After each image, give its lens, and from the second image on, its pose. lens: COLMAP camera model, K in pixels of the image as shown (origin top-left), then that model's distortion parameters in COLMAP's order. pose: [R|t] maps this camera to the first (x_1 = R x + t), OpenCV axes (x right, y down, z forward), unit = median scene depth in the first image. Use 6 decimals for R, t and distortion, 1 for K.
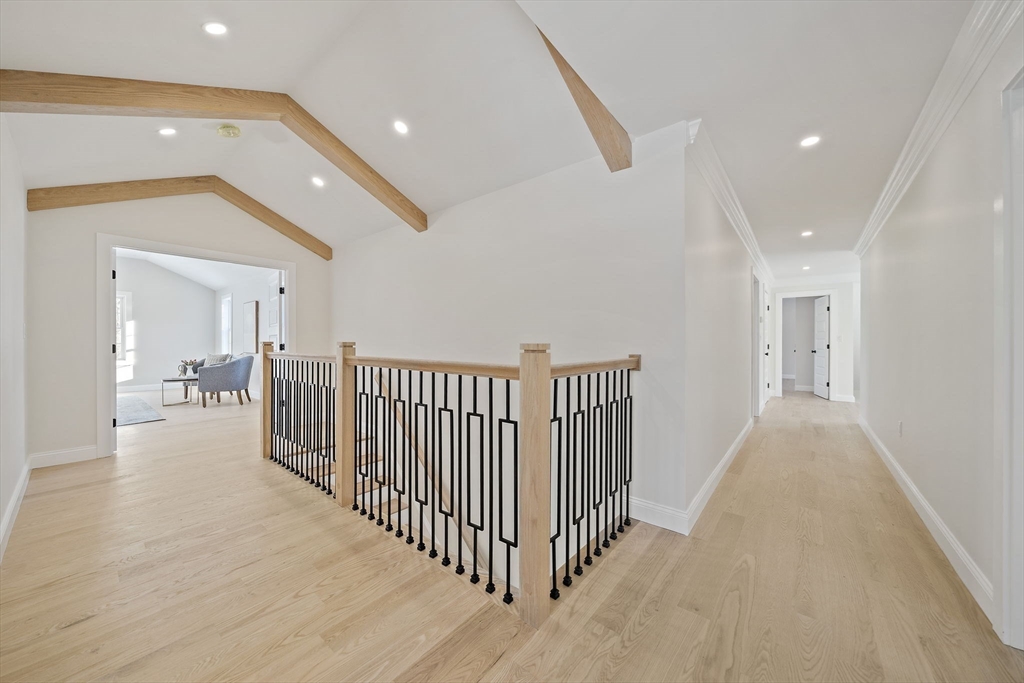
lens RADIAL K [[355.9, 0, 514.4], [0, 355.9, 342.6], [0, 0, 1]] dist [0.001164, 0.000096]
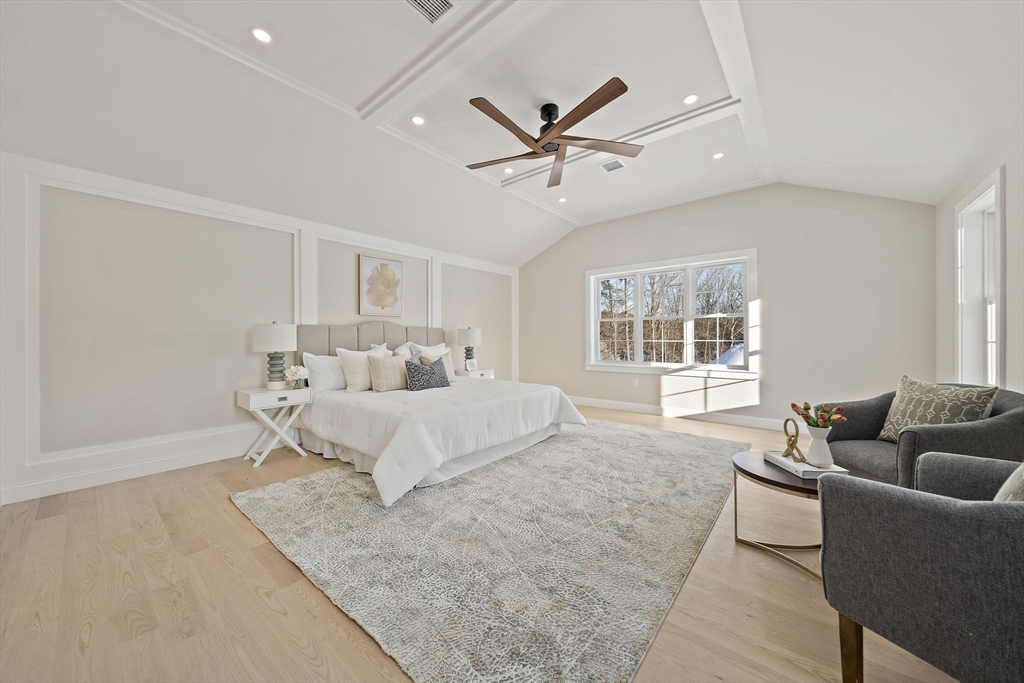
lens RADIAL K [[355.9, 0, 514.6], [0, 355.9, 337.4], [0, 0, 1]] dist [0.001164, 0.000096]
pose [[-0.002115, 0.002058, -0.999996, -0.518973], [0.000785, 0.999998, 0.002056, -0.004006], [0.999997, -0.000781, -0.002116, 0.624832]]
